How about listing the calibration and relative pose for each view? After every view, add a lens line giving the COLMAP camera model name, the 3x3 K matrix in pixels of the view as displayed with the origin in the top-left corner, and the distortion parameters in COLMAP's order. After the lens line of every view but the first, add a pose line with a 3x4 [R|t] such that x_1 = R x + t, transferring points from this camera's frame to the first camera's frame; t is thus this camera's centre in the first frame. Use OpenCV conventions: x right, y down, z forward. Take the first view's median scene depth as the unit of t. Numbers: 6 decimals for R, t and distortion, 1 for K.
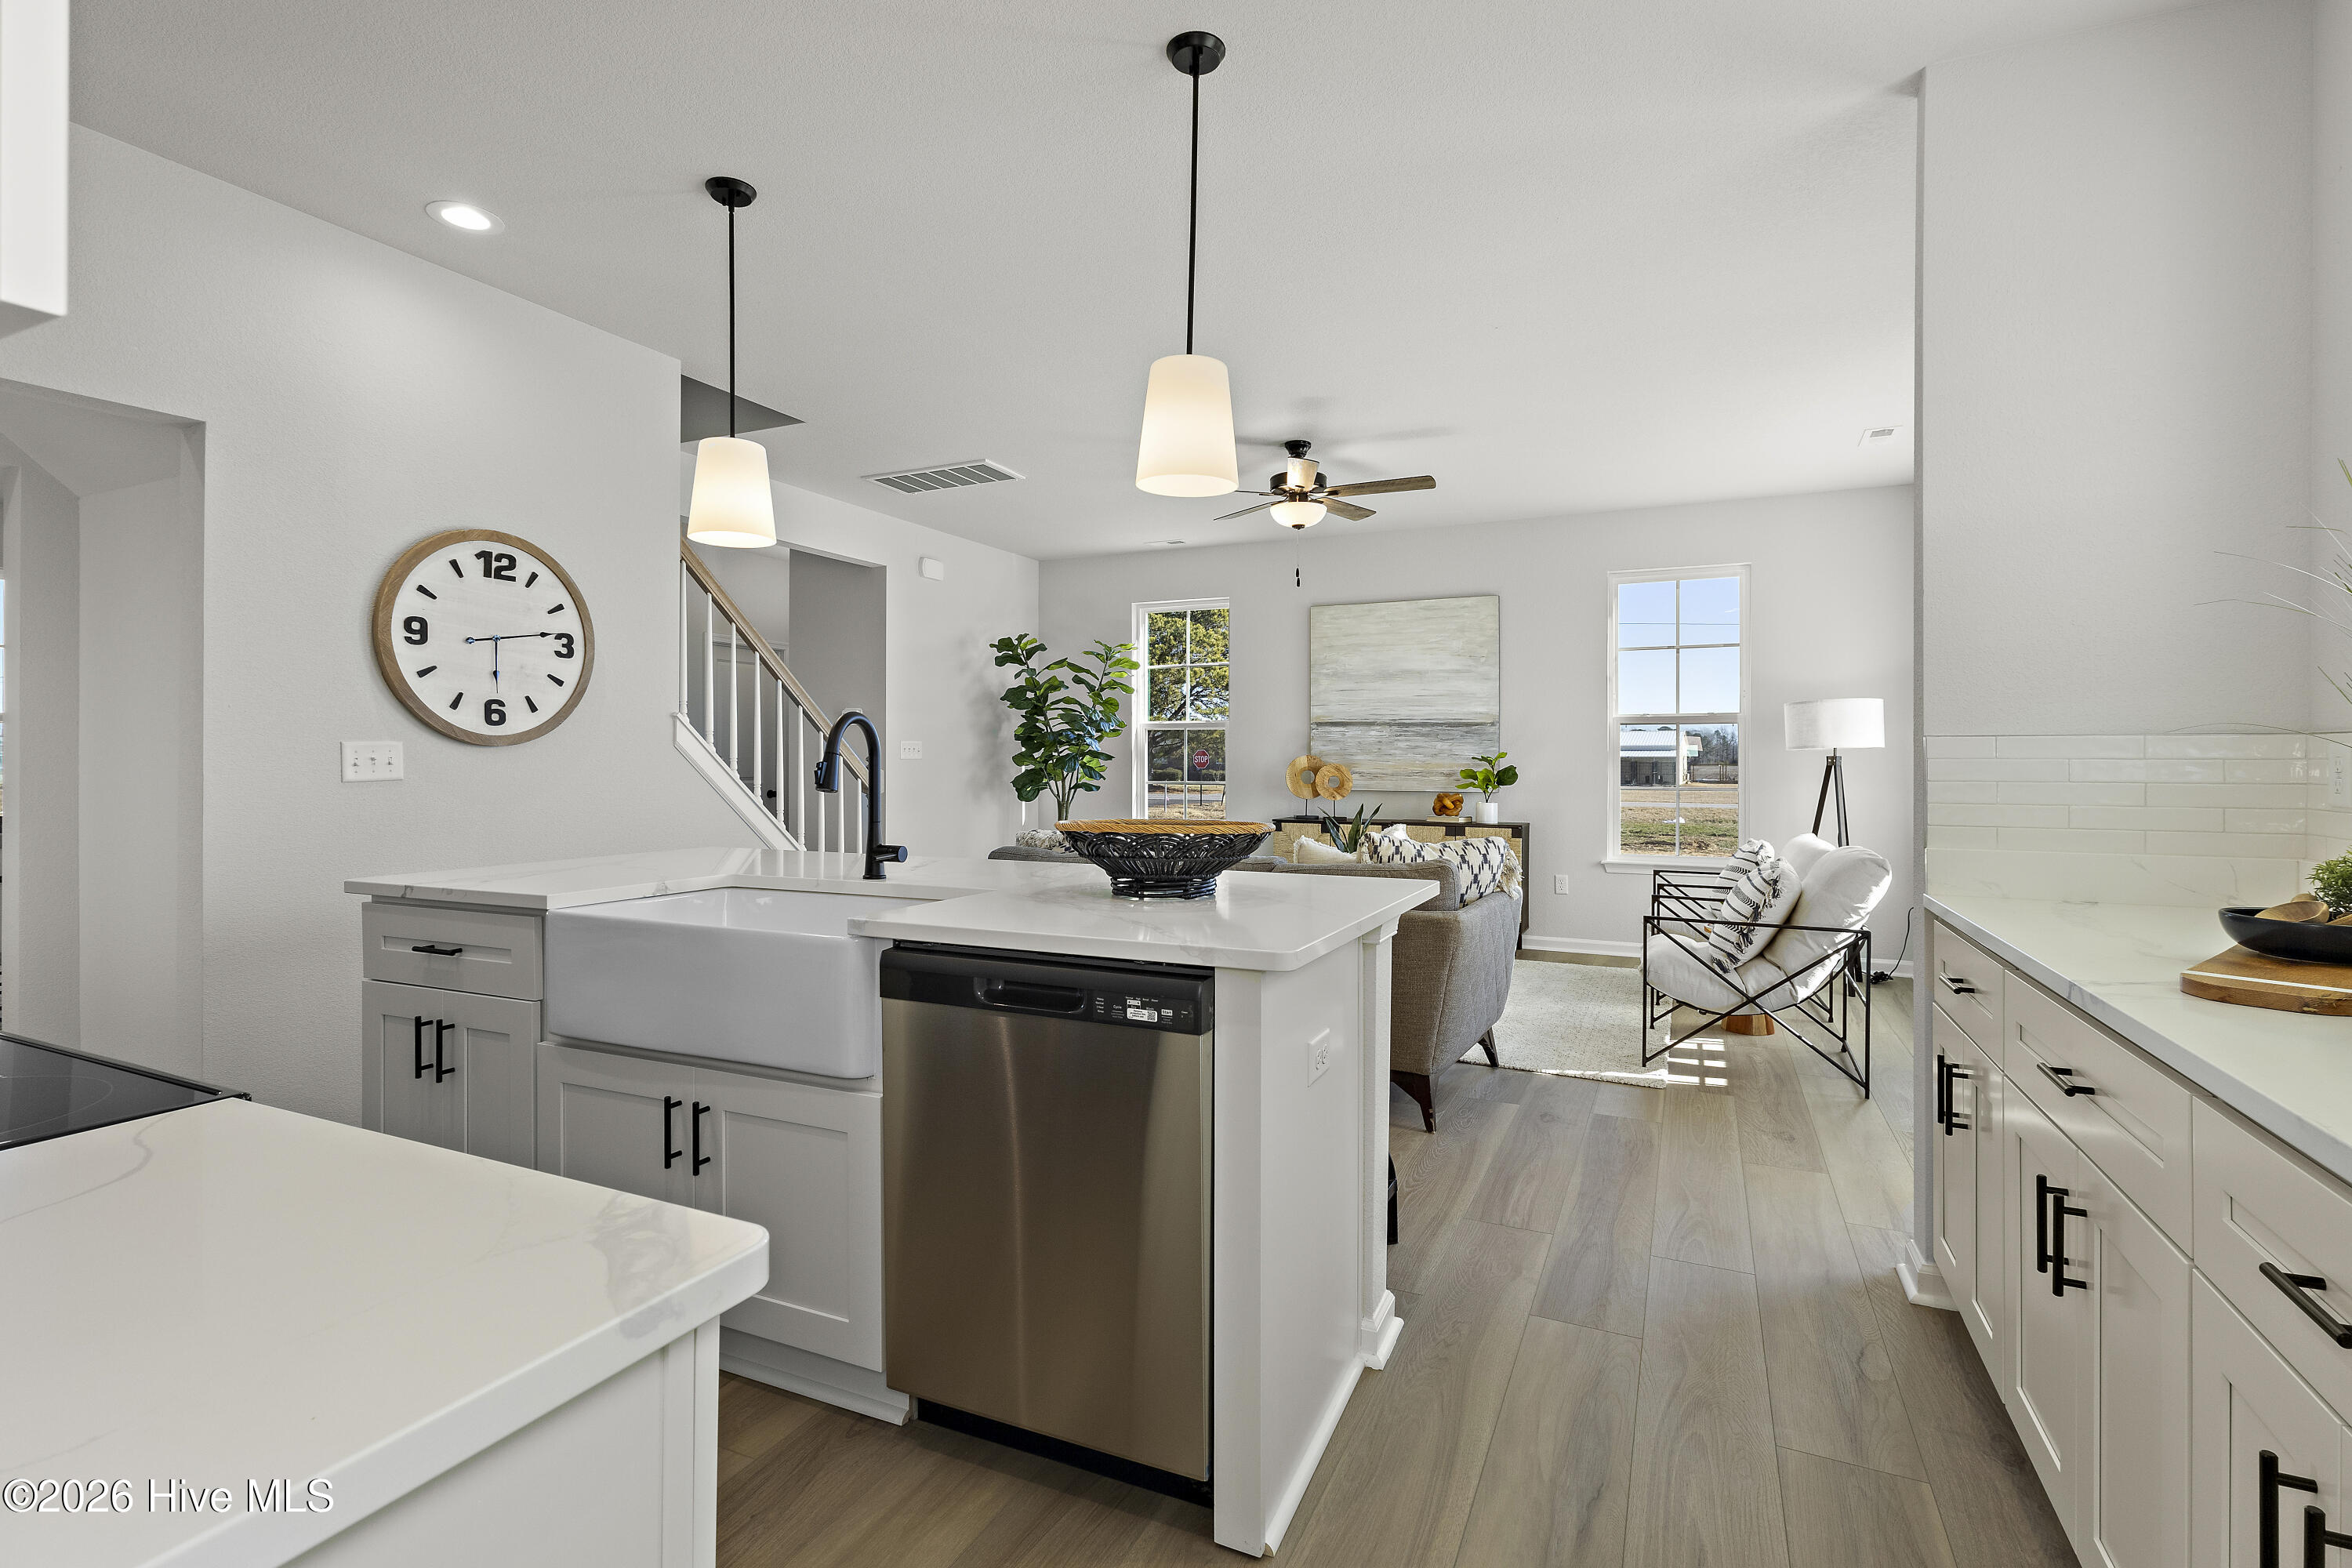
lens RADIAL K [[1090.3, 0, 1180.6], [0, 1090.3, 754.5], [0, 0, 1]] dist [0.000581, 0.002208]
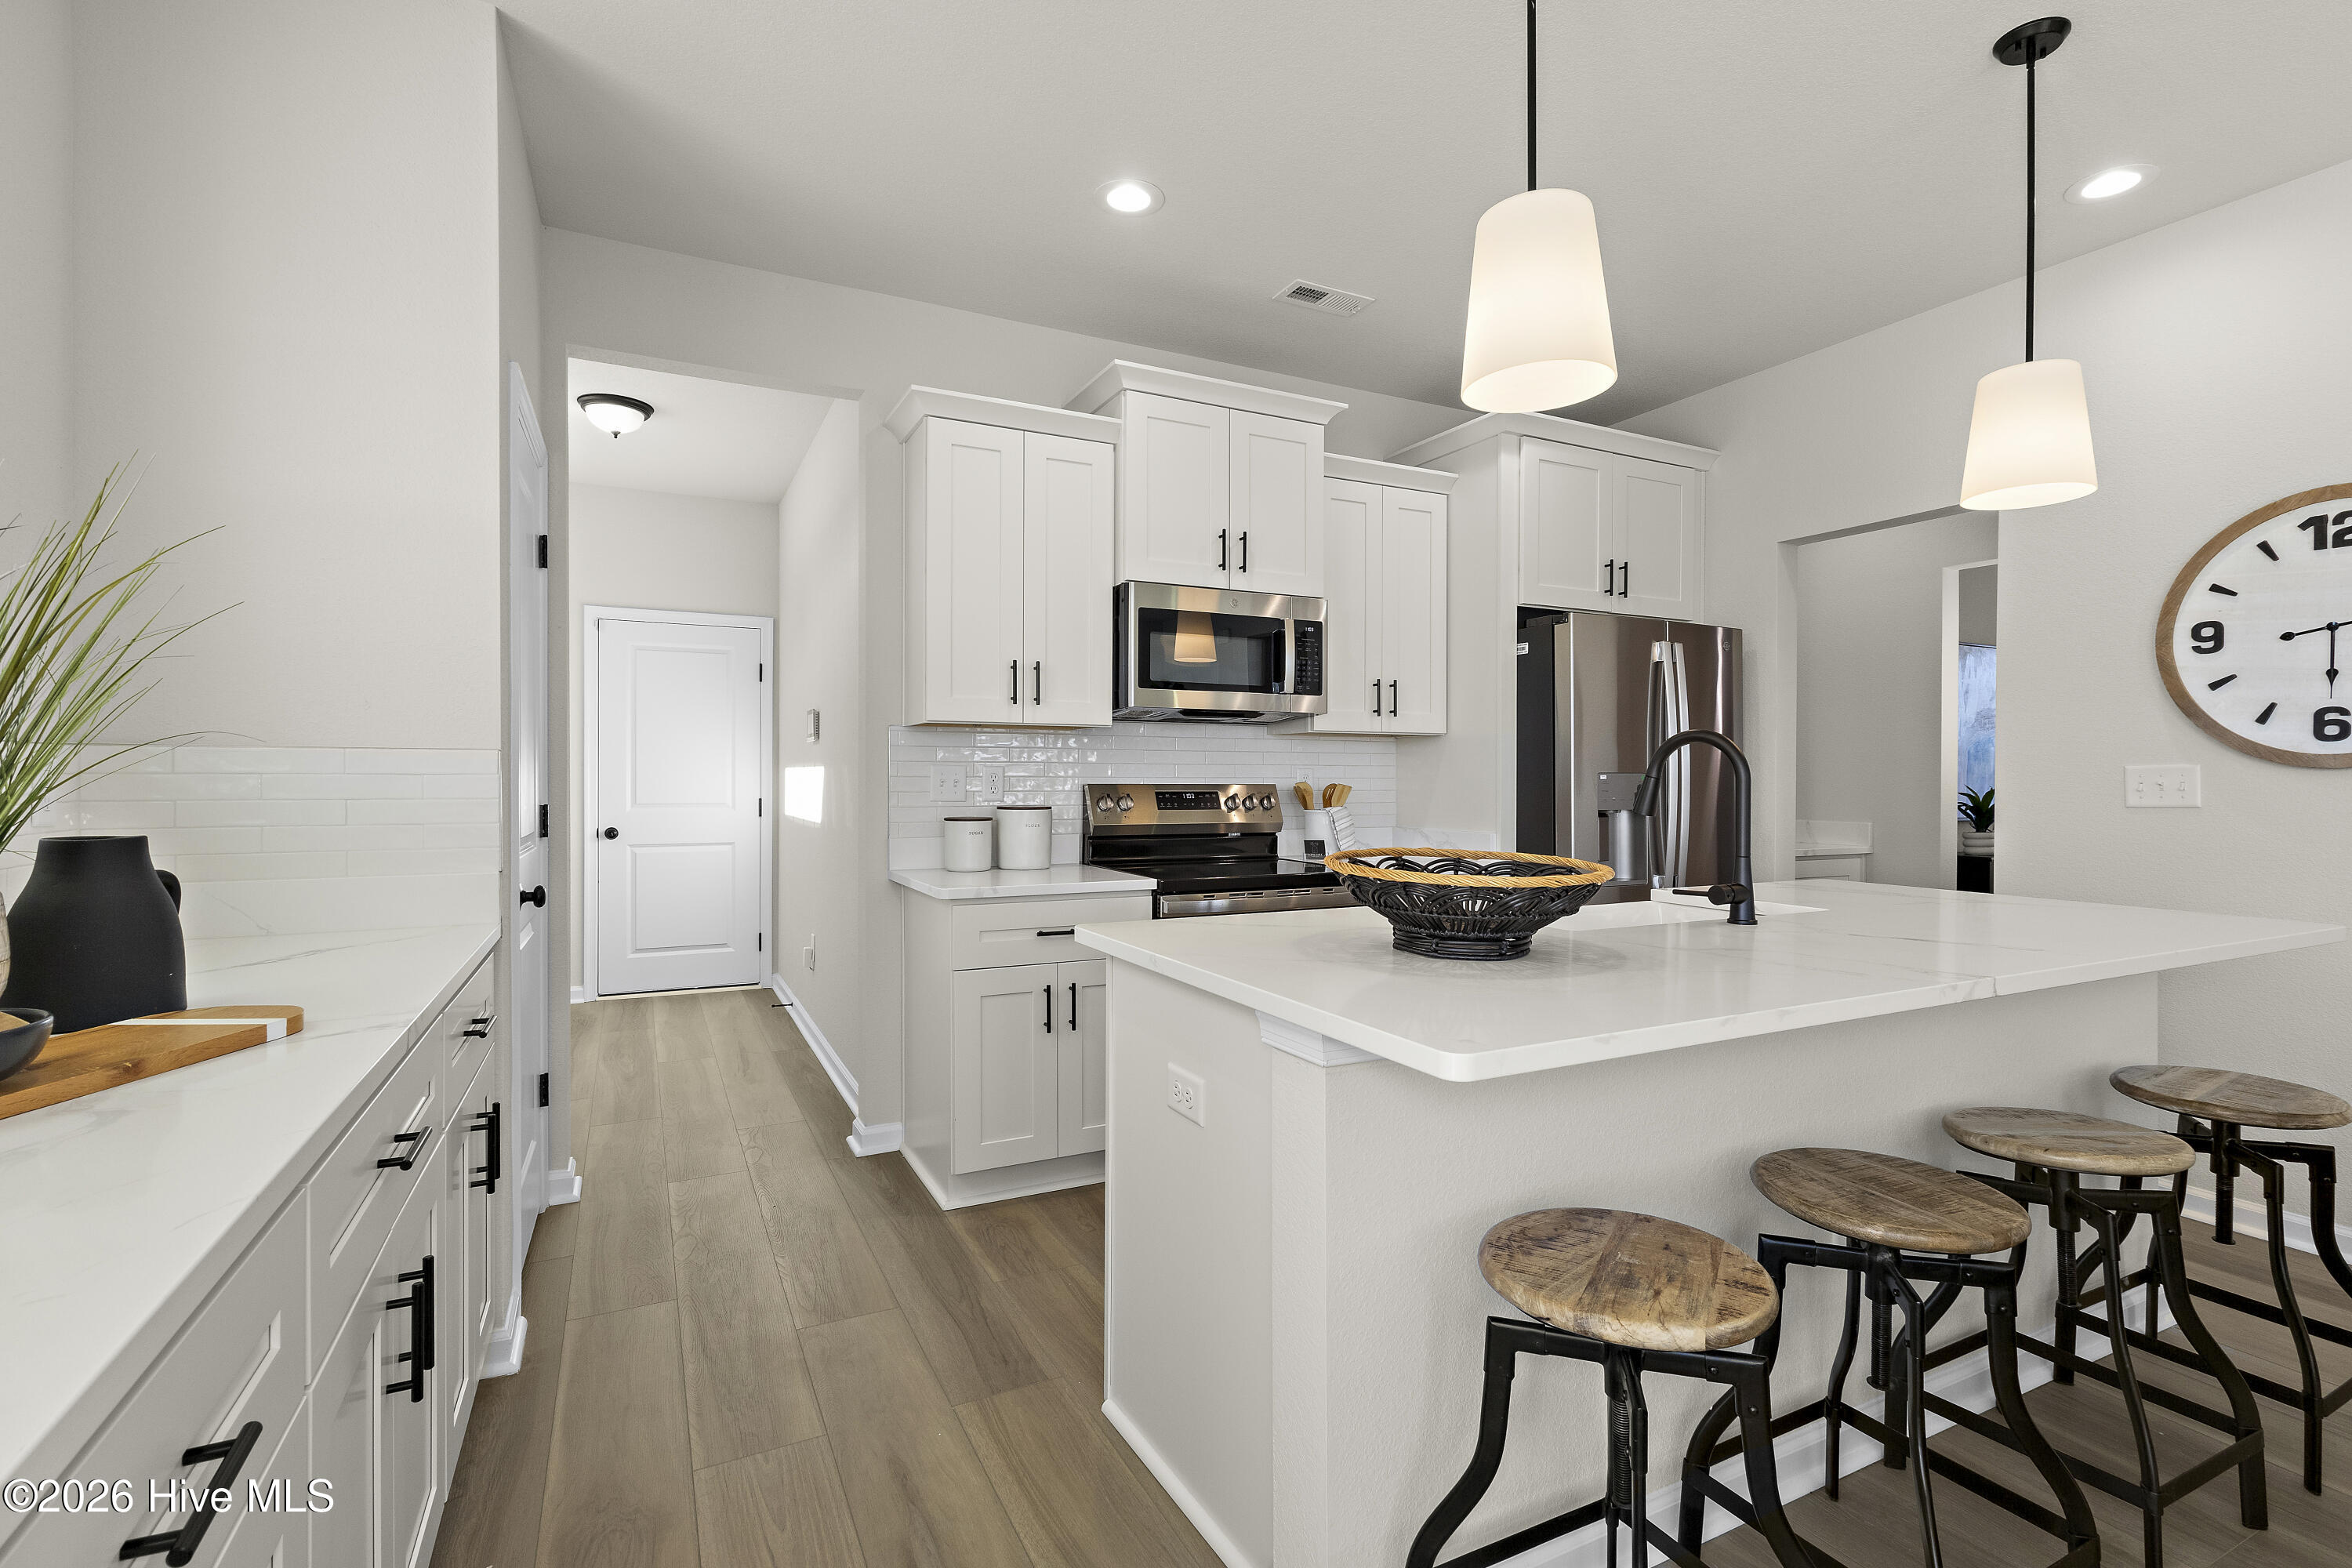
lens RADIAL K [[1090.3, 0, 1184.2], [0, 1090.3, 782.3], [0, 0, 1]] dist [0.000581, 0.002208]
pose [[-0.614222, 0.000251, -0.789133, 0.454370], [-0.002255, 0.999995, 0.002074, 0.002192], [0.789130, 0.003053, -0.614219, 0.821303]]
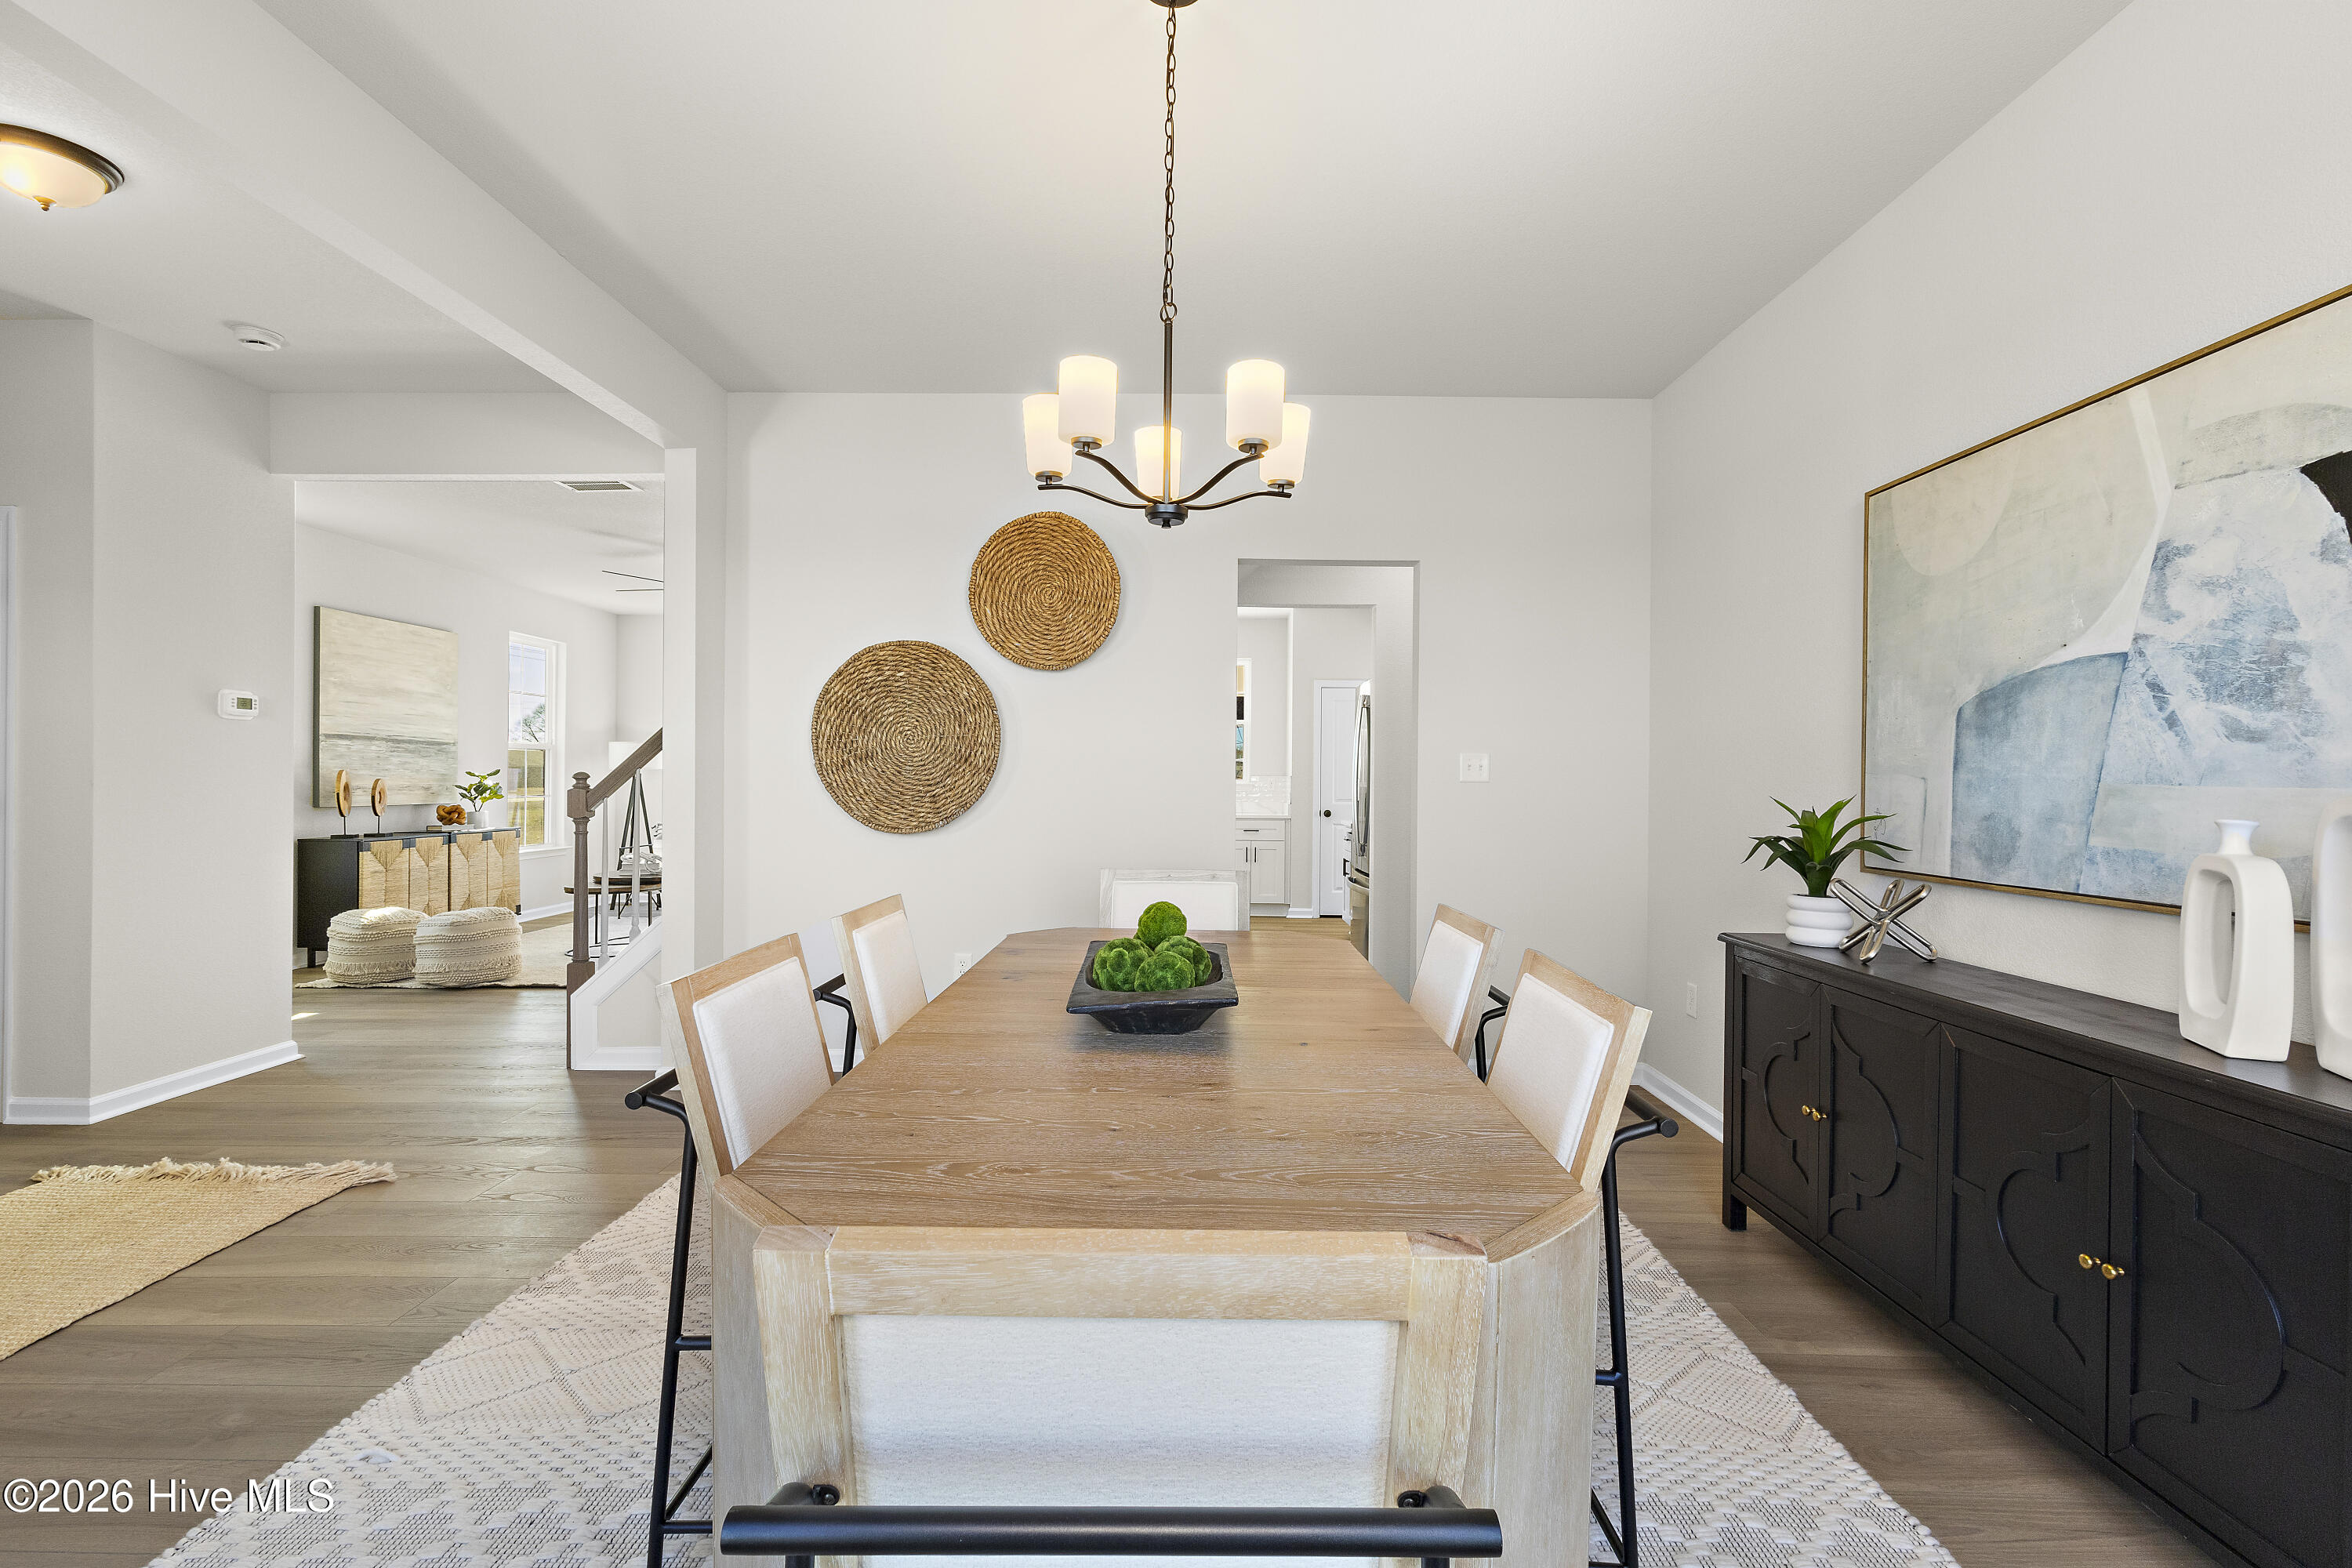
lens RADIAL K [[1090.3, 0, 1191.4], [0, 1090.3, 786.4], [0, 0, 1]] dist [0.000581, 0.002208]
pose [[-0.420169, -0.010770, 0.907382, -2.105608], [-0.014874, 0.999877, 0.004980, -0.001427], [-0.907324, -0.011404, -0.420278, 1.498647]]
